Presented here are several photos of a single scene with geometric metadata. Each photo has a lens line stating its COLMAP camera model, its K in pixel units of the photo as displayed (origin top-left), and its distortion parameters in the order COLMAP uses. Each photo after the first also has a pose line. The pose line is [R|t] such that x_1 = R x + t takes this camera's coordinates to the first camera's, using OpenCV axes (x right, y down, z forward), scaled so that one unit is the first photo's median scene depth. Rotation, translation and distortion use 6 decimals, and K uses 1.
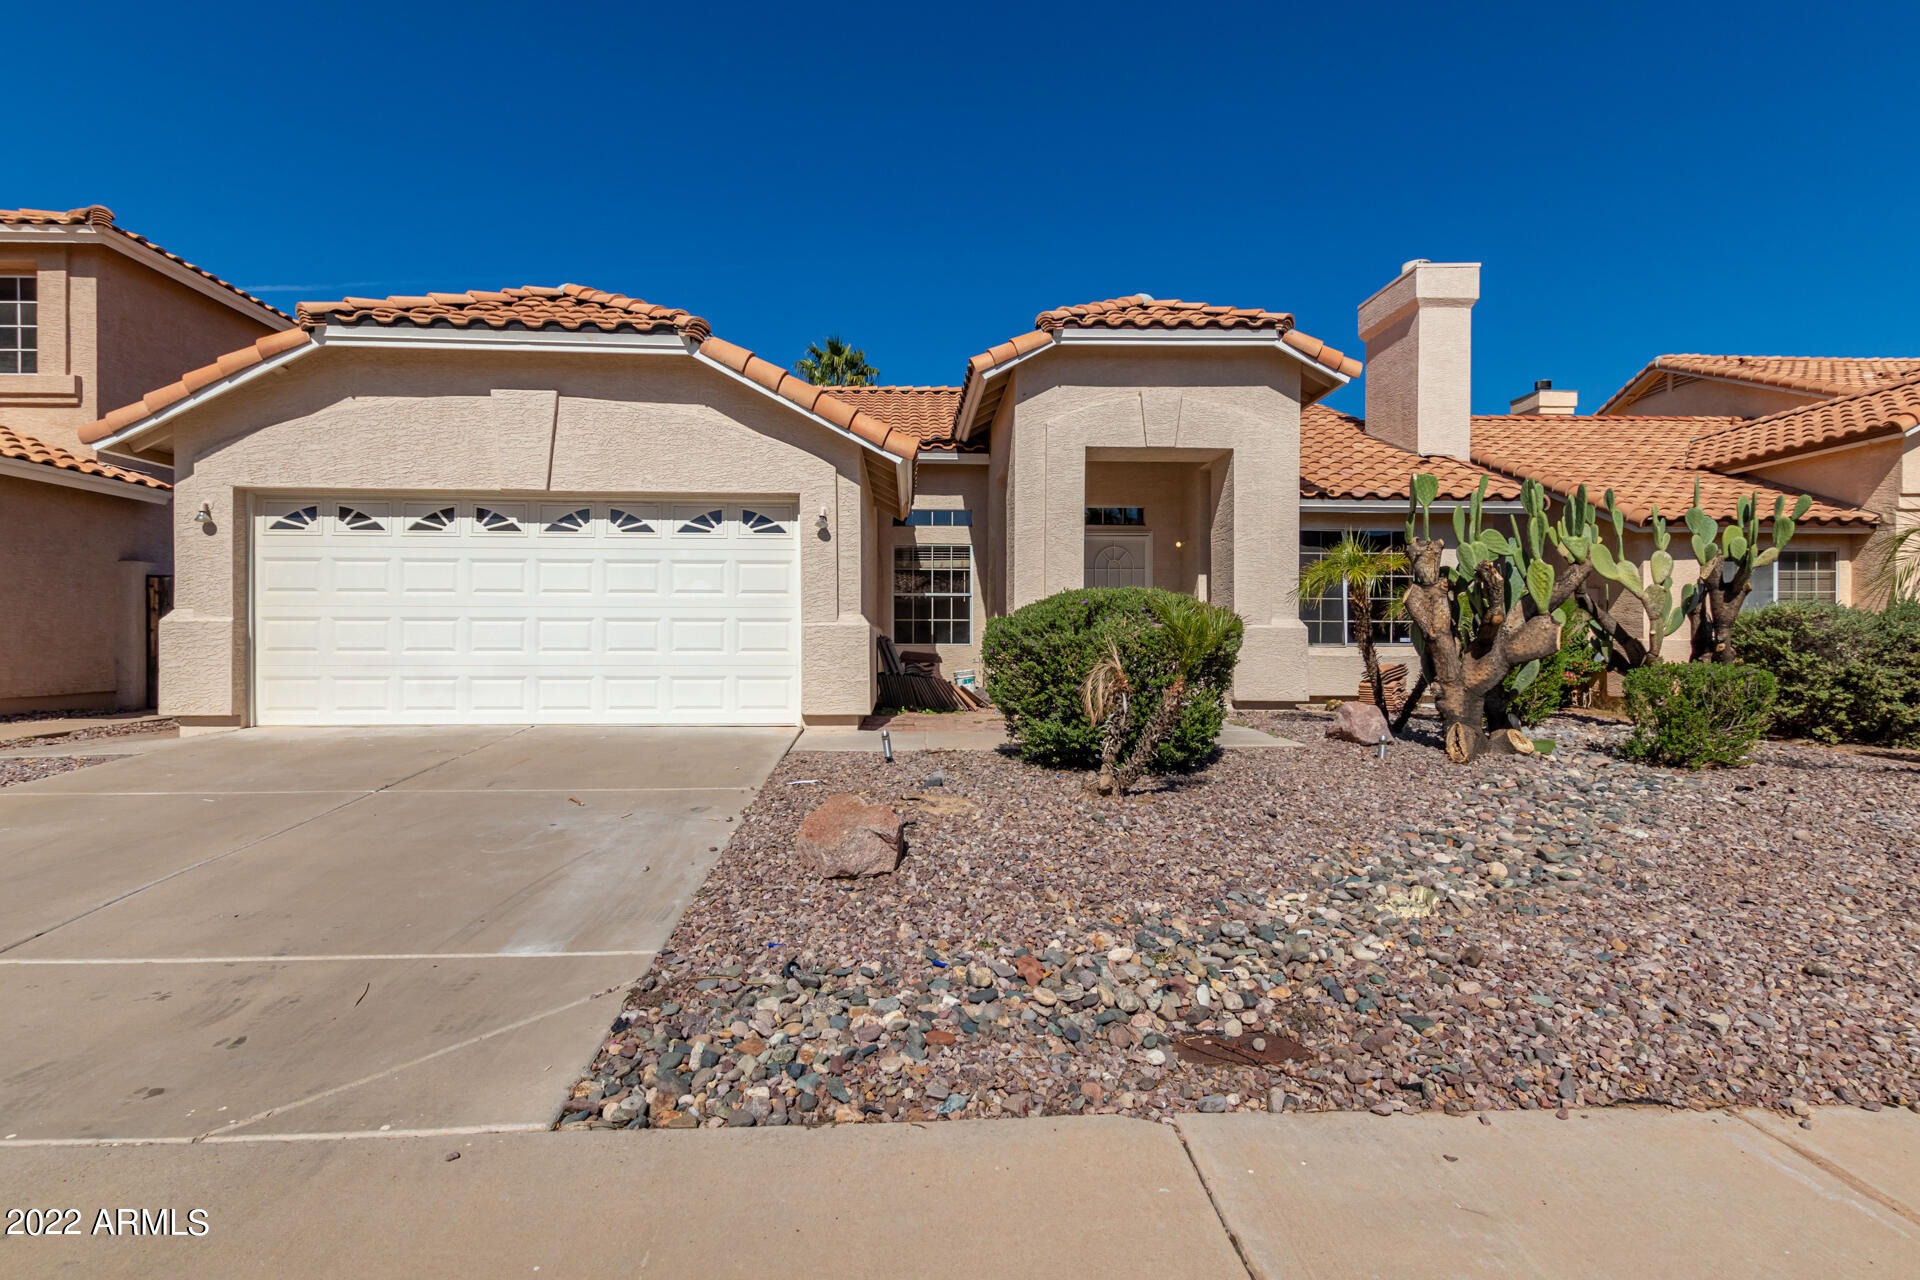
lens RADIAL K [[936.5, 0, 968.9], [0, 936.5, 638.8], [0, 0, 1]] dist [0.020560, -0.008144]
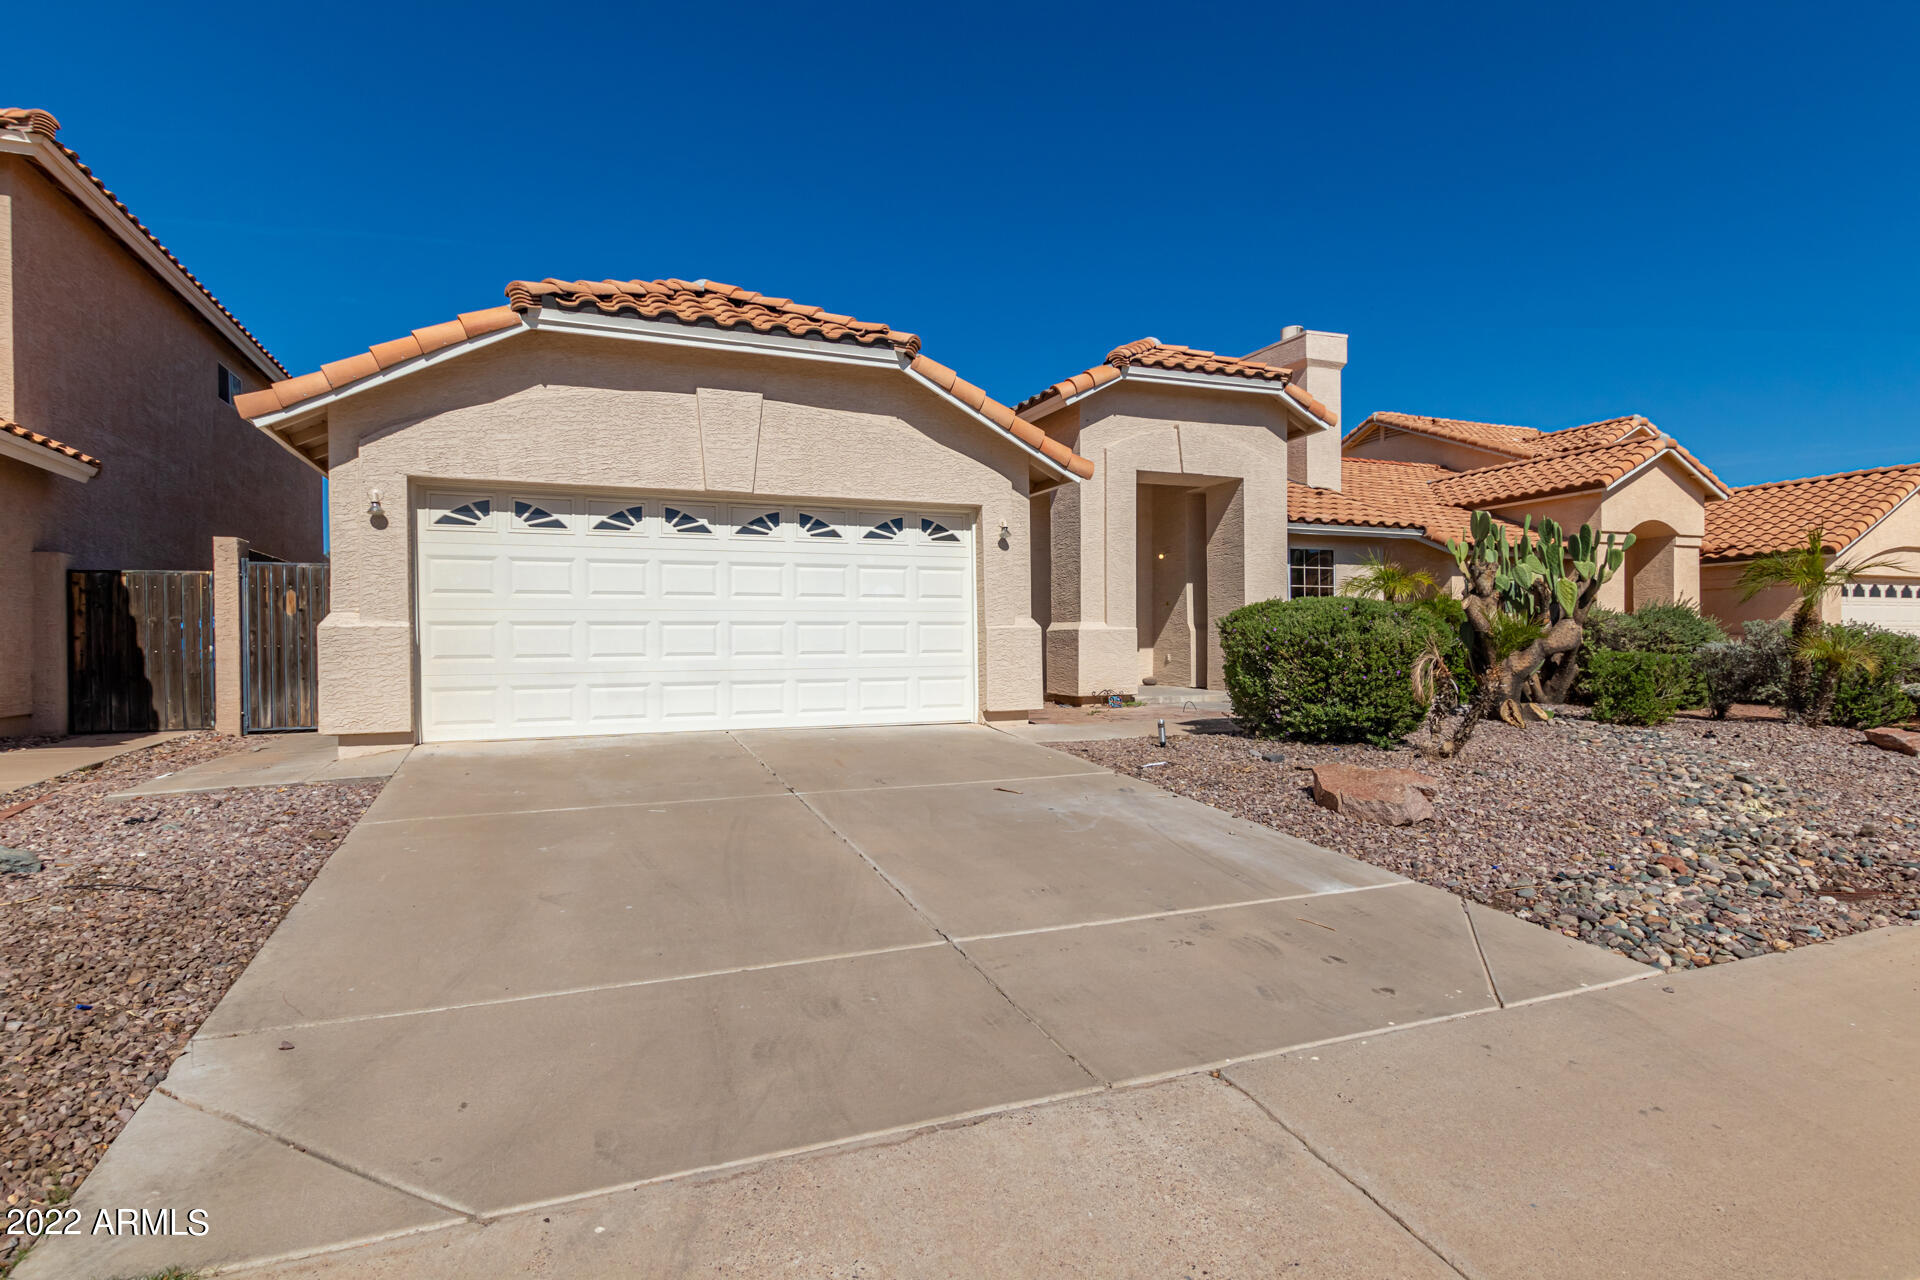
lens RADIAL K [[938.7, 0, 960.0], [0, 938.7, 640.0], [0, 0, 1]] dist [0.002453, -0.000149]
pose [[0.946341, -0.007937, 0.323072, -0.551413], [0.008398, 0.999965, -0.000036, -0.001080], [-0.323060, 0.002747, 0.946374, -0.007231]]
